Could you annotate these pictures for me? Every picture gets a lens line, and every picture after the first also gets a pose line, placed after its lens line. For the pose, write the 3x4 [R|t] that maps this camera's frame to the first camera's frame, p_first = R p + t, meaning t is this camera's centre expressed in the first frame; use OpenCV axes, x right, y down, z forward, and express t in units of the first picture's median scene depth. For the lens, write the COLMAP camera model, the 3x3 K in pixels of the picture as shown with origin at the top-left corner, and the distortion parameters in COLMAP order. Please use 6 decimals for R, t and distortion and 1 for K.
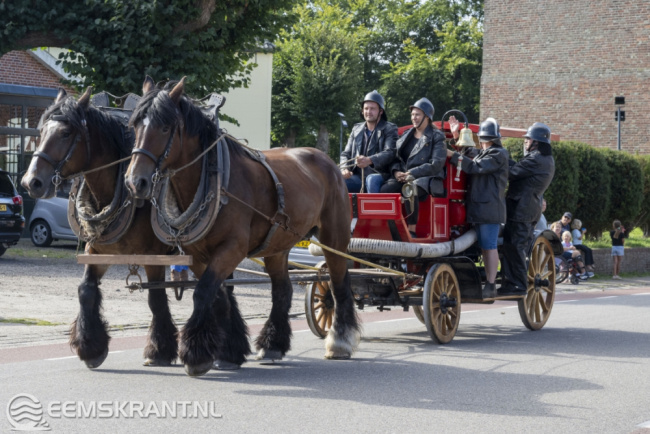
lens RADIAL K [[1524.9, 0, 228.7], [0, 1524.9, 187.1], [0, 0, 1]] dist [0.089452, -0.347049]
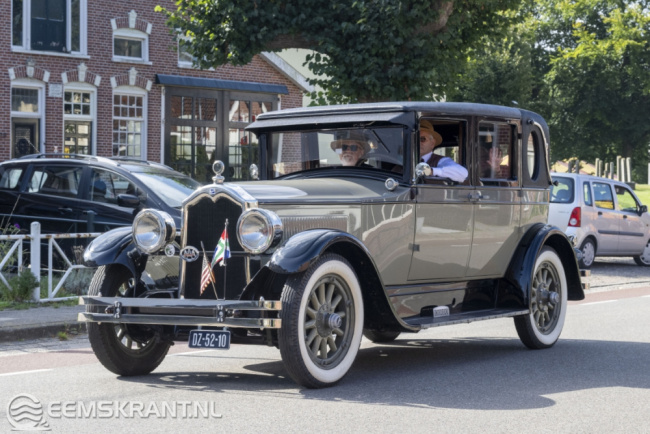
lens RADIAL K [[1555.6, 0, 324.2], [0, 1555.6, 194.6], [0, 0, 1]] dist [-0.010729, 0.413715]
pose [[0.999655, -0.009858, -0.024334, -0.072188], [0.010178, 0.999863, 0.013088, -0.002964], [0.024202, -0.013331, 0.999618, -0.097782]]
